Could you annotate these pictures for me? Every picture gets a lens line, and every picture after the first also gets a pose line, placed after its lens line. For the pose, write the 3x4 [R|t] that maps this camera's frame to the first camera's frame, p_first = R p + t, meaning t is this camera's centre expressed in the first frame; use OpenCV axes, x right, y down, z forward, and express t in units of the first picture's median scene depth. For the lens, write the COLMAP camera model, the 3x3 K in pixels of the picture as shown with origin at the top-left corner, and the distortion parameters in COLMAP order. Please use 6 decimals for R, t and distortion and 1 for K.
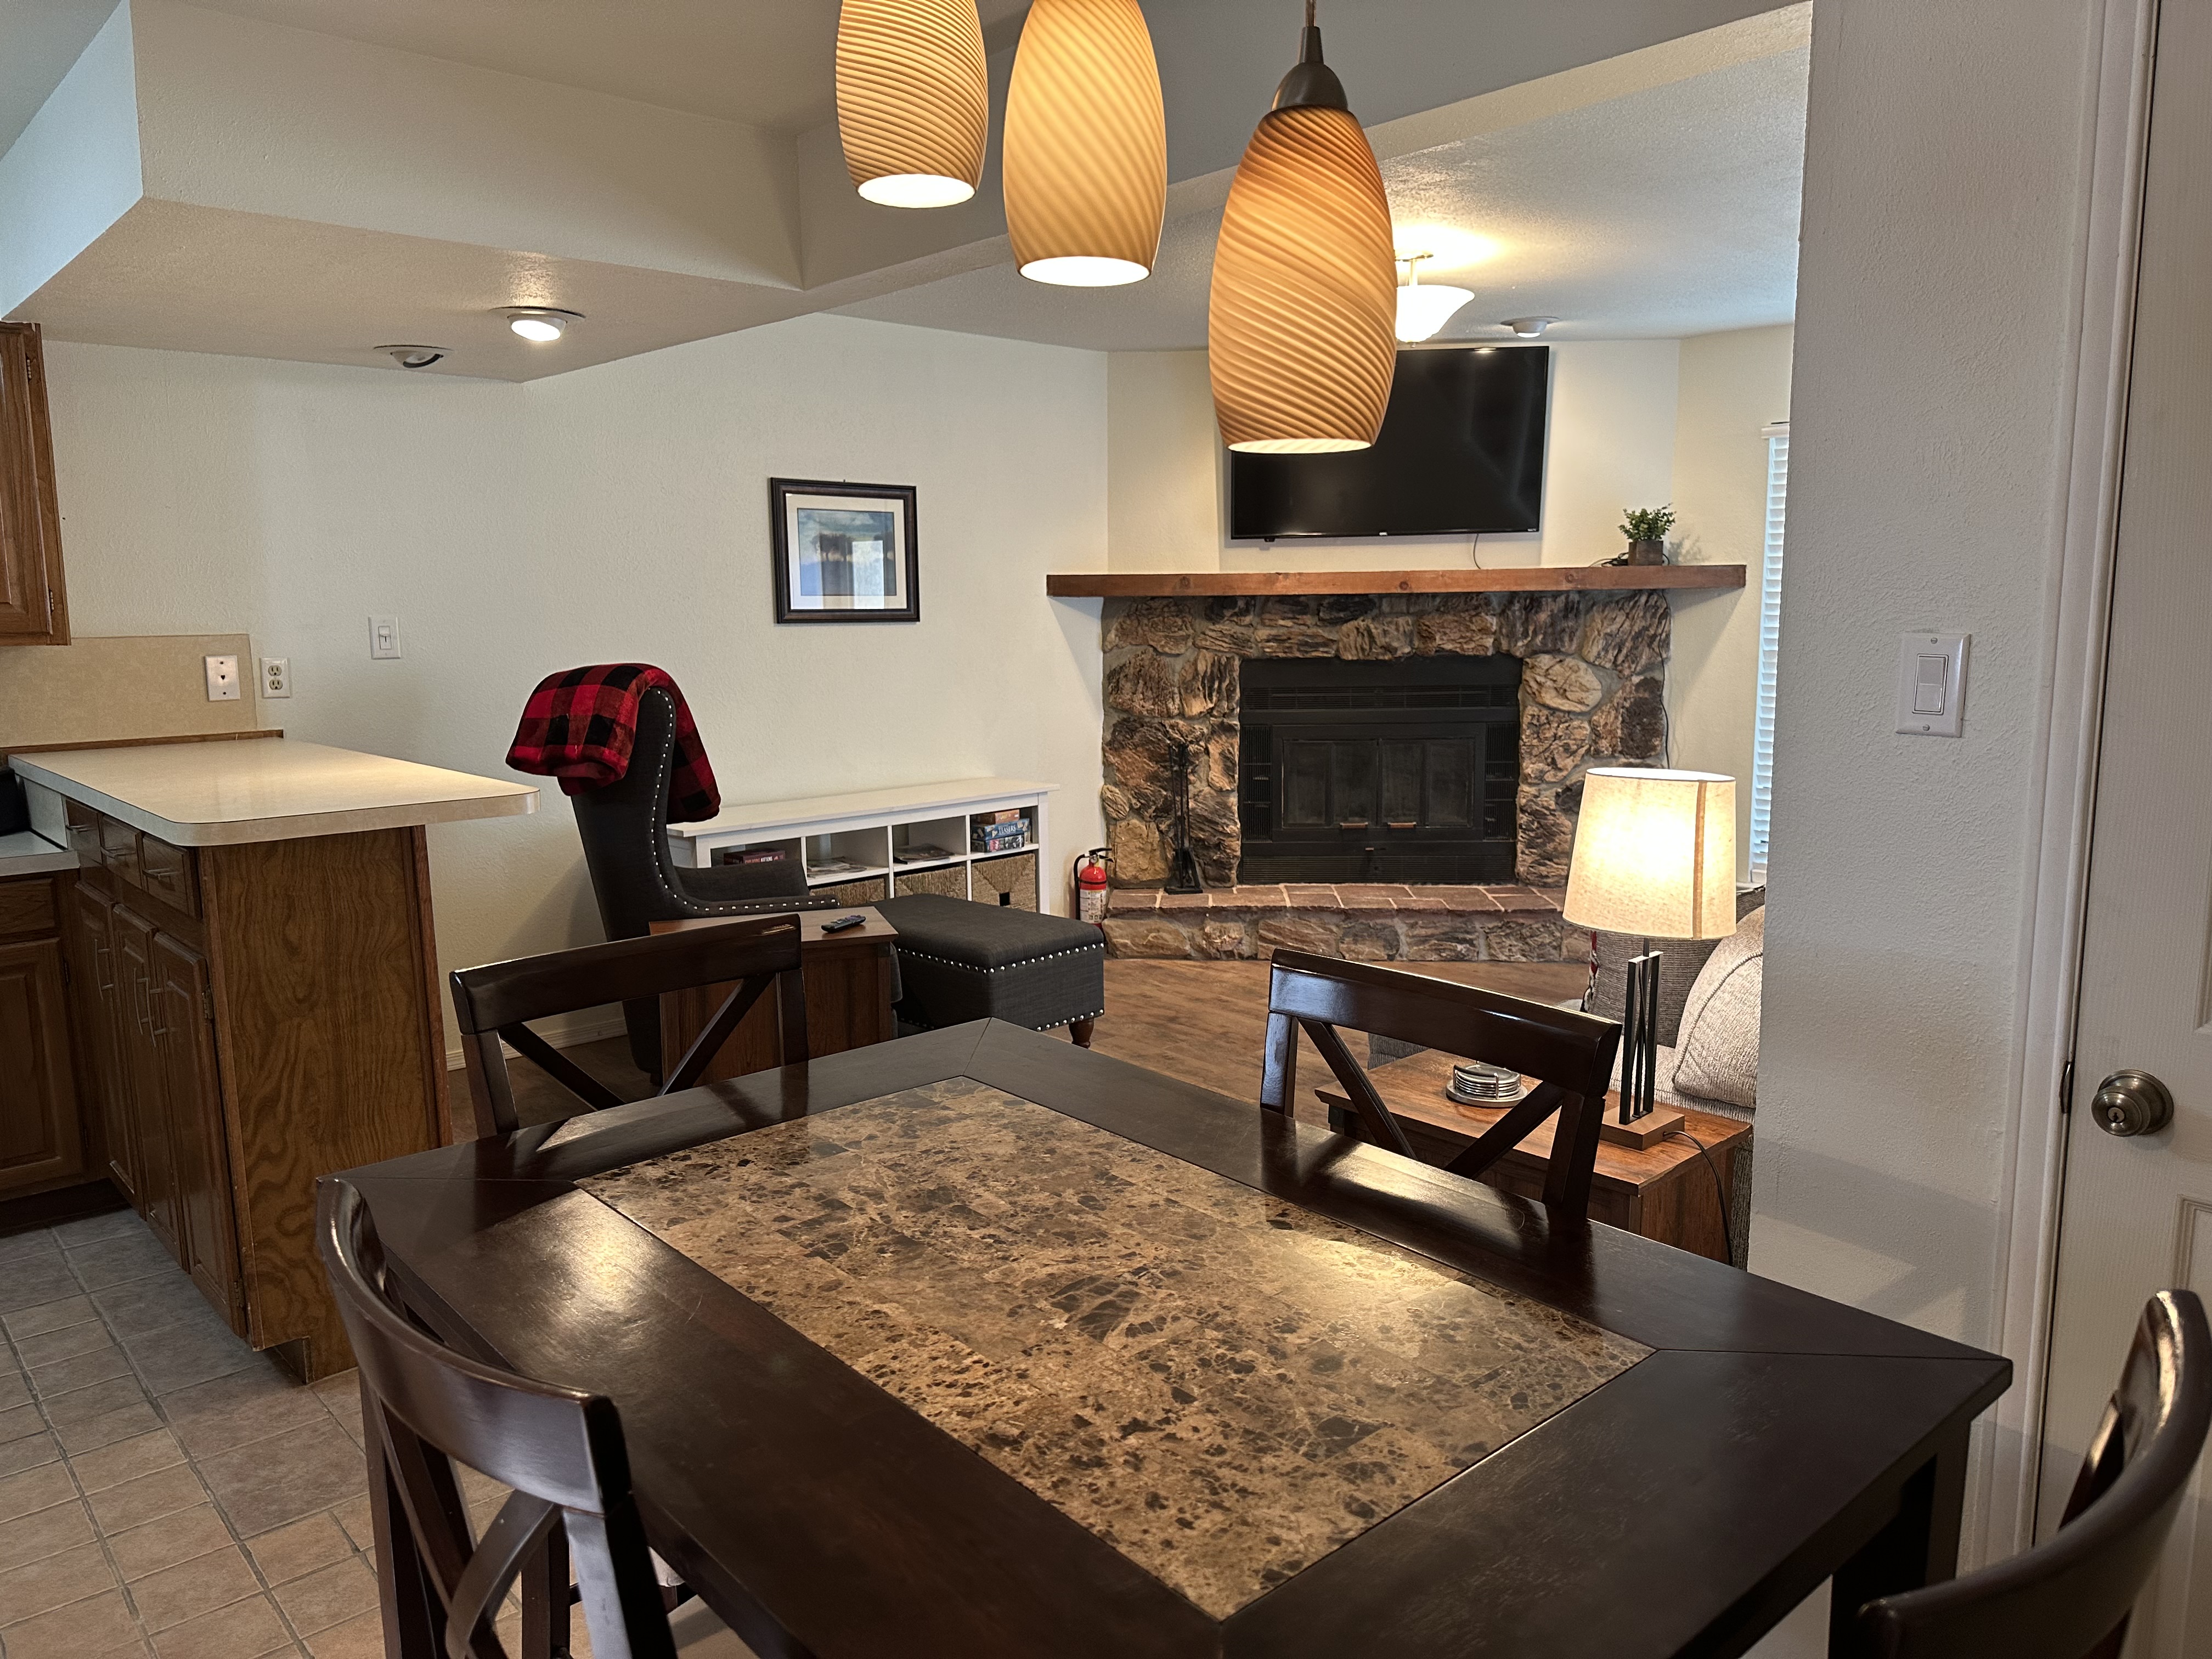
lens RADIAL K [[1569.4, 0, 1111.0], [0, 1569.4, 811.9], [0, 0, 1]] dist [0.123861, -0.182935]
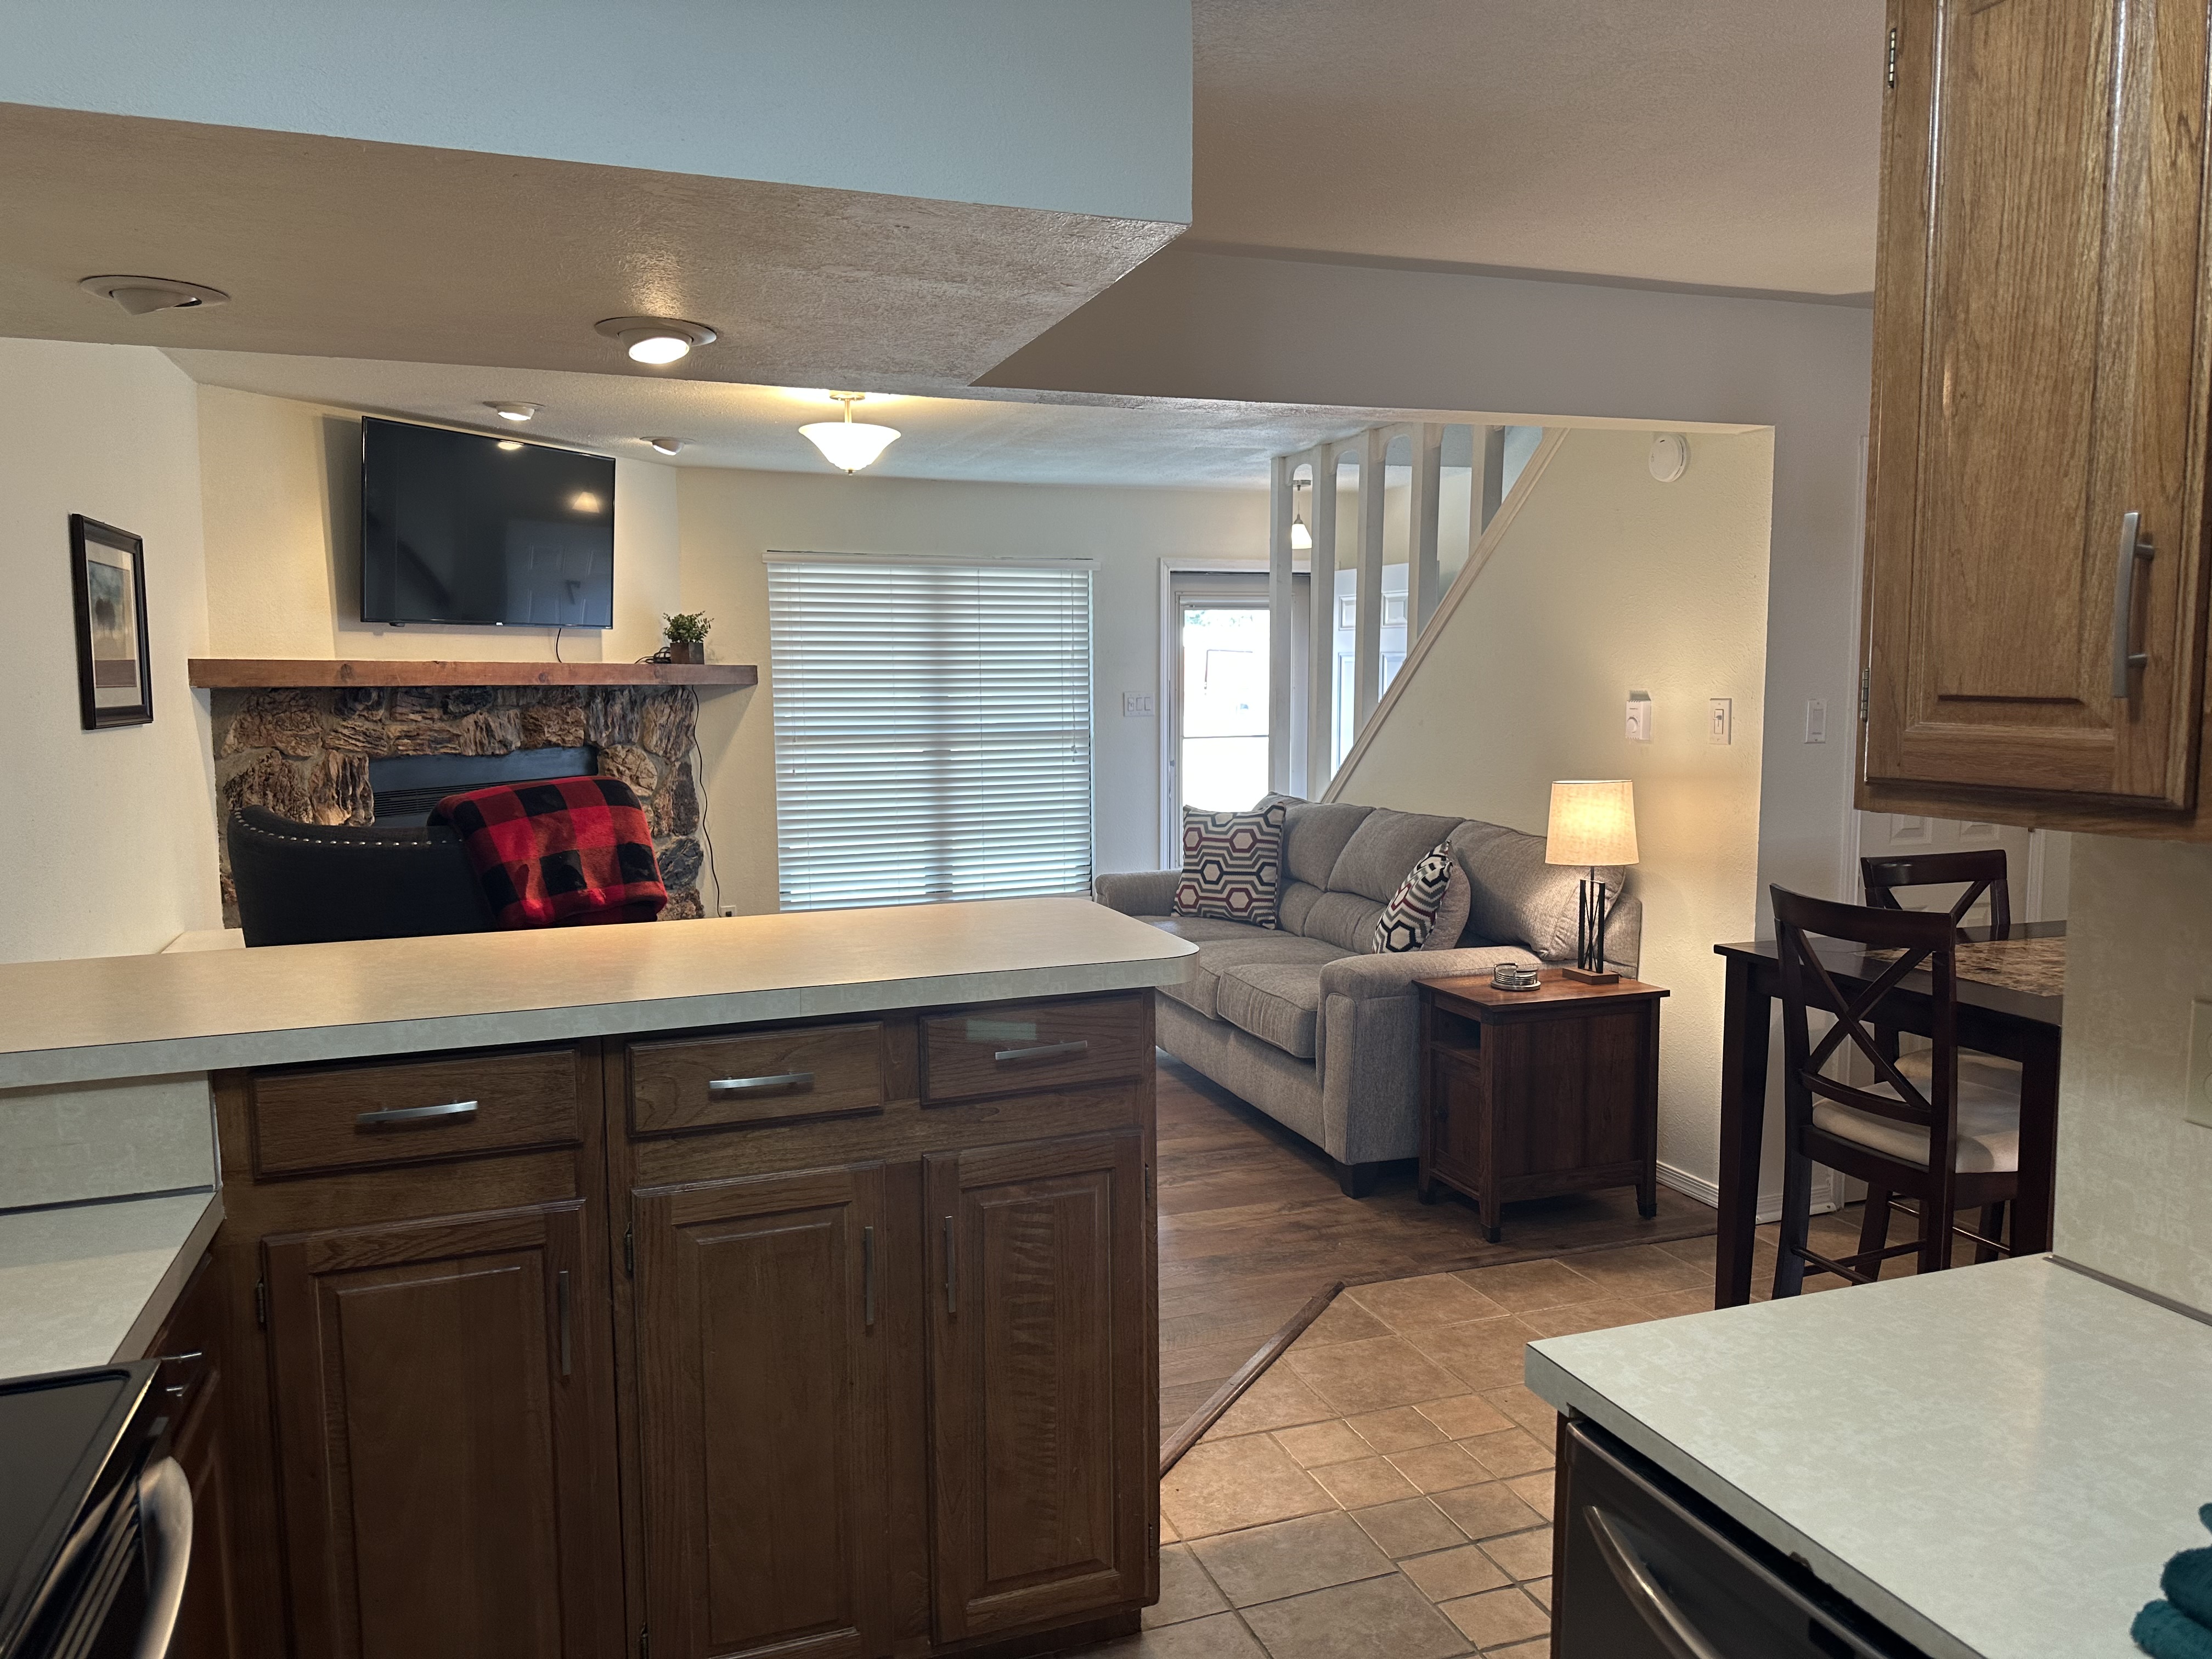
lens RADIAL K [[1543.1, 0, 1116.6], [0, 1543.1, 834.5], [0, 0, 1]] dist [0.065800, -0.093565]
pose [[0.376161, -0.085061, 0.922642, -1.198569], [0.127176, 0.991093, 0.039522, -0.082296], [-0.917785, 0.102471, 0.383628, 0.645923]]
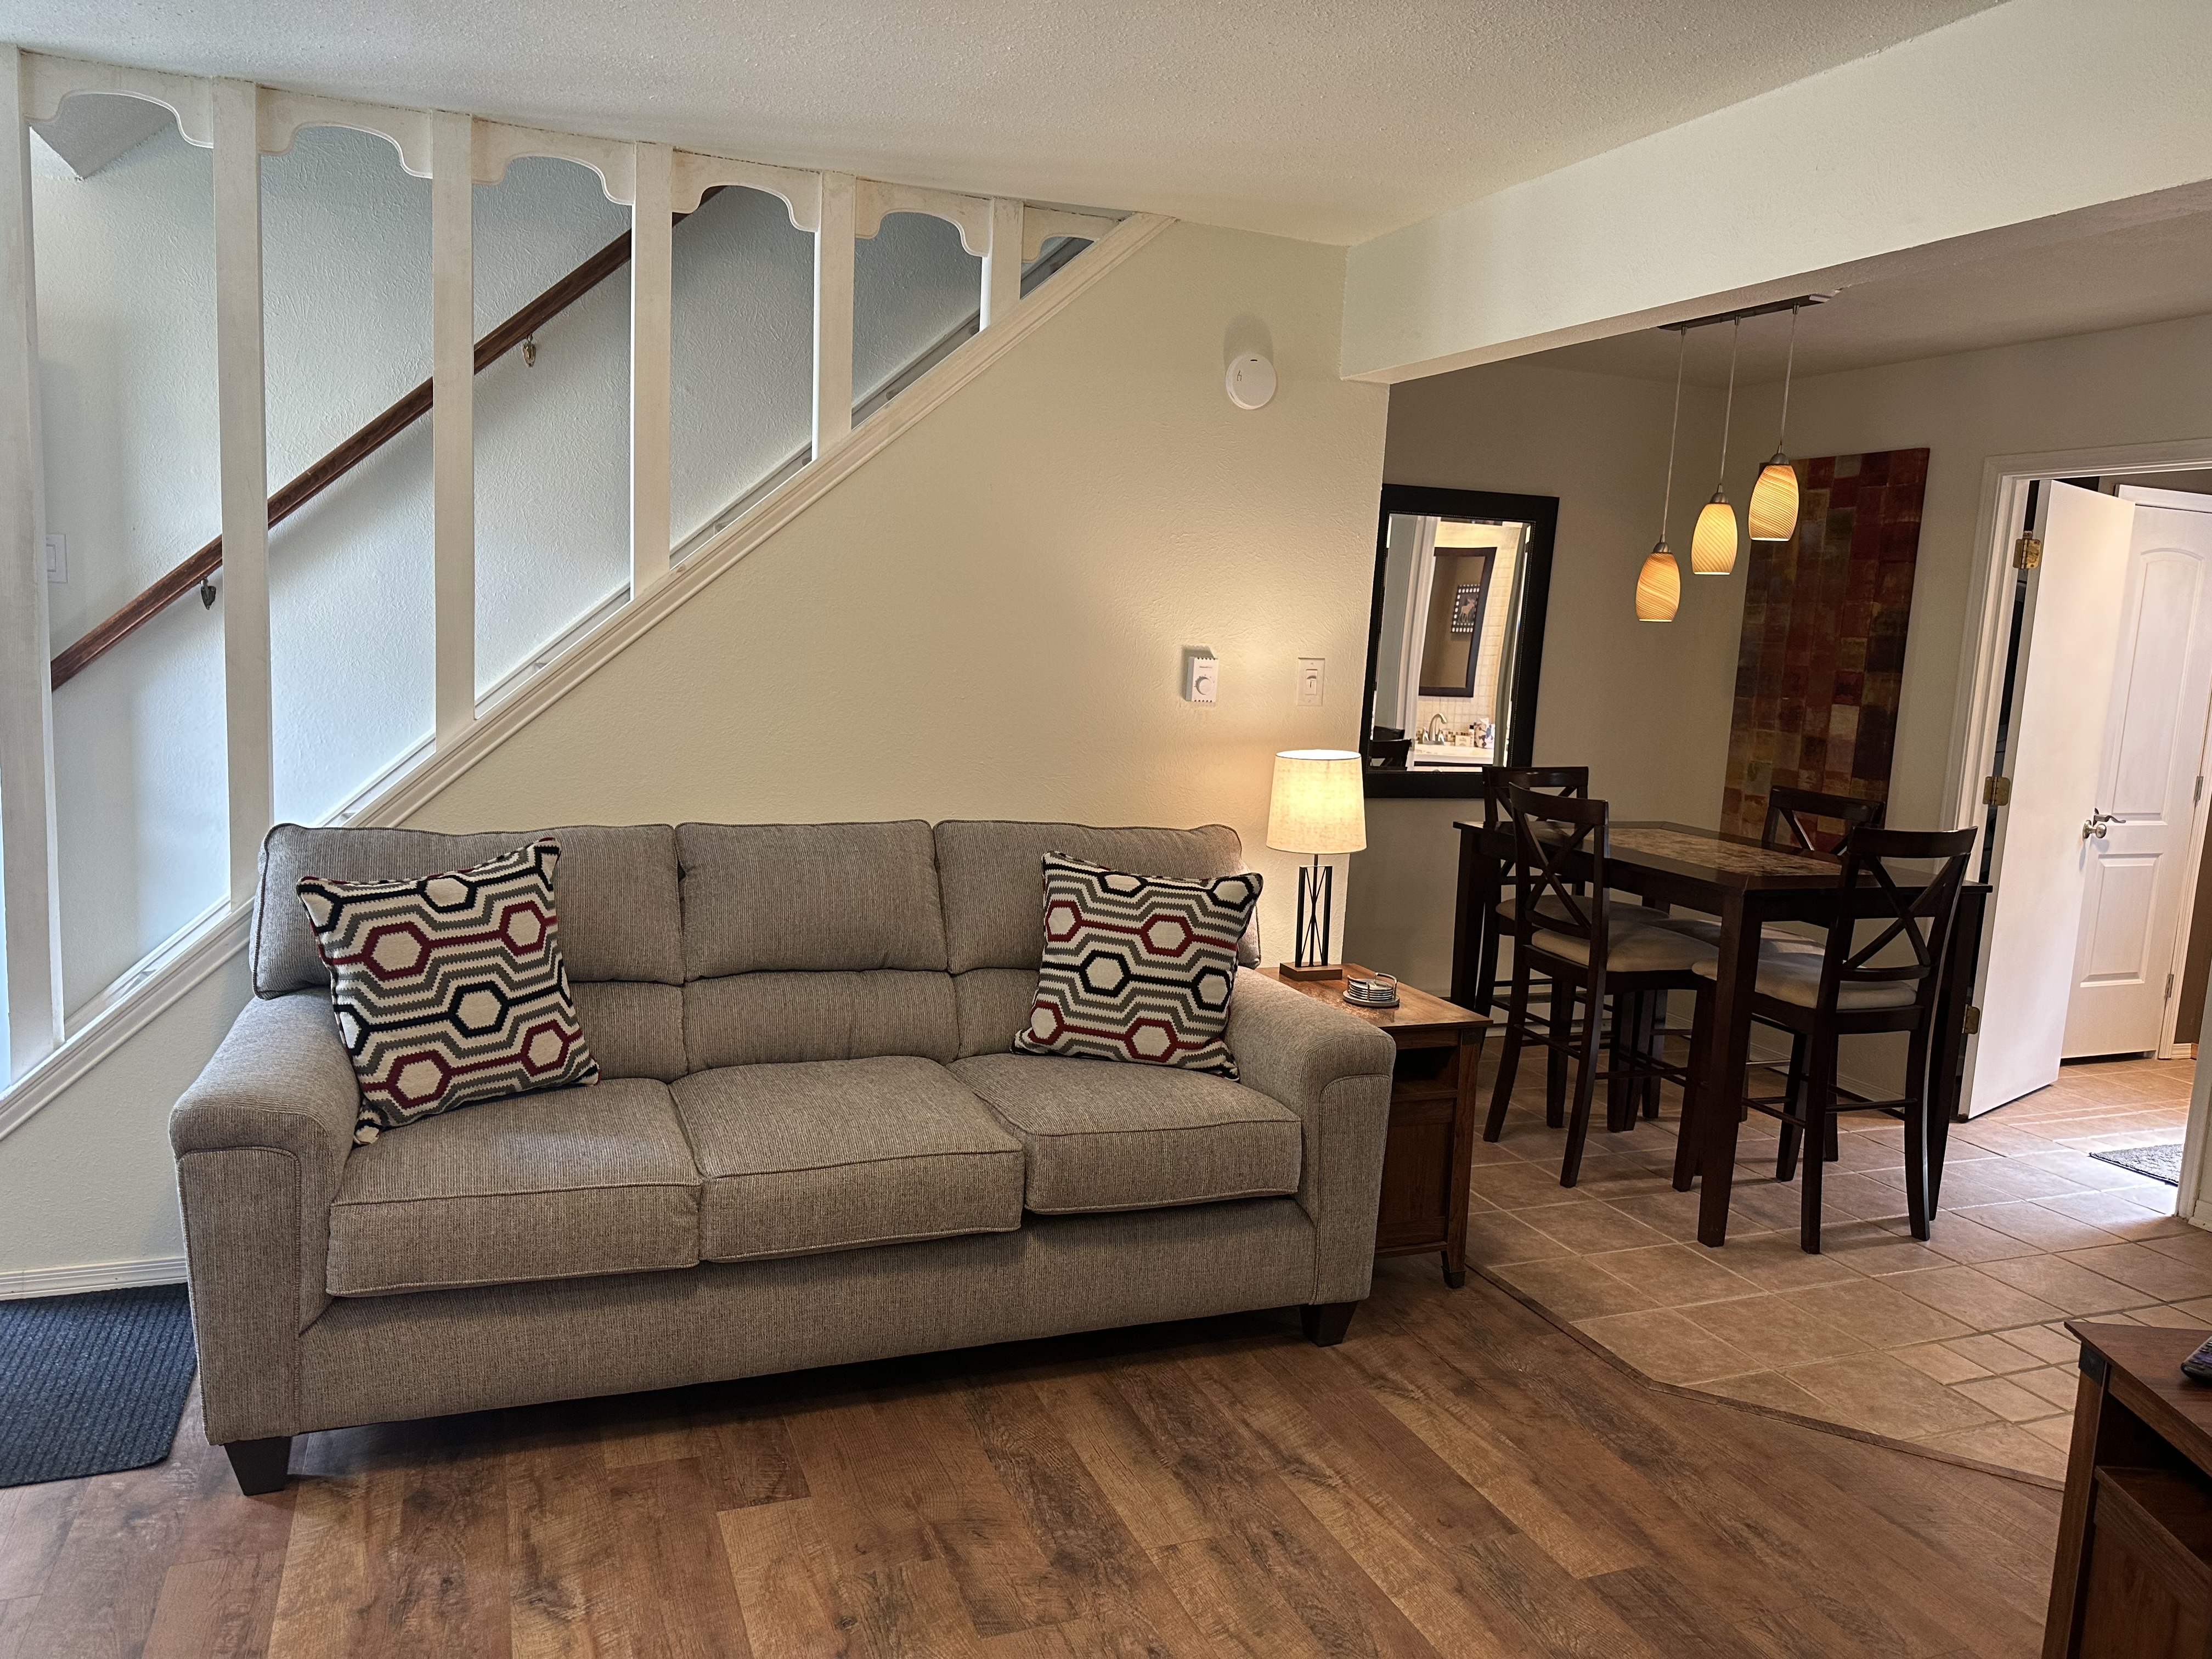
lens RADIAL K [[1569.4, 0, 1111.0], [0, 1569.4, 811.9], [0, 0, 1]] dist [0.123861, -0.182935]
pose [[-0.936594, -0.081924, 0.340706, -0.010876], [0.005948, 0.968430, 0.249214, -0.288226], [-0.350367, 0.235439, -0.906538, 1.988836]]
